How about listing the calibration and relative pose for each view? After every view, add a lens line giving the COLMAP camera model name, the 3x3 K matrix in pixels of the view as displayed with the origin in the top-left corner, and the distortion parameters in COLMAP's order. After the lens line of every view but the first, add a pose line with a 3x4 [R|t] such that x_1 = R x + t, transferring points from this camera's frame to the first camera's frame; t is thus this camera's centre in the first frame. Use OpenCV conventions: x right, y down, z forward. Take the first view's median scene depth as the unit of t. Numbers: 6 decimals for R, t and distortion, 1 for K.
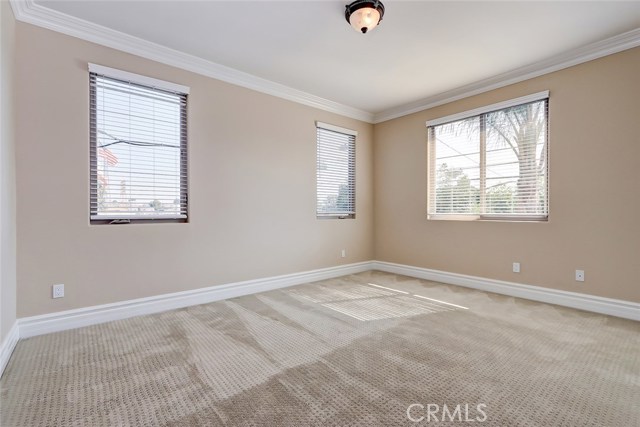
lens RADIAL K [[294.5, 0, 318.0], [0, 294.5, 214.9], [0, 0, 1]] dist [-0.002173, -0.000083]
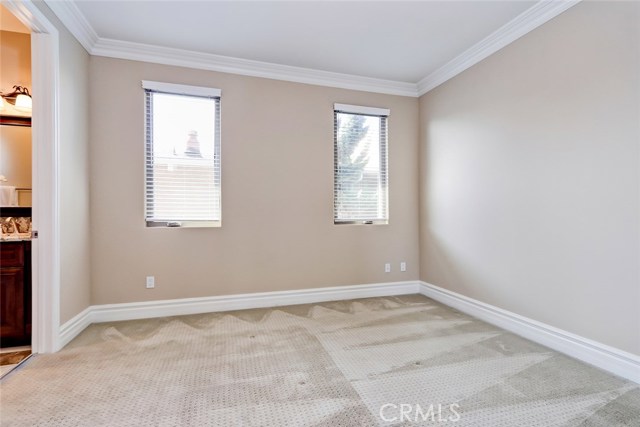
lens RADIAL K [[294.5, 0, 320.1], [0, 294.5, 212.1], [0, 0, 1]] dist [-0.002173, -0.000083]
pose [[0.922953, -0.001906, -0.384907, 0.250788], [-0.006367, 0.999775, -0.020217, -0.002231], [0.384859, 0.021110, 0.922734, 0.227429]]
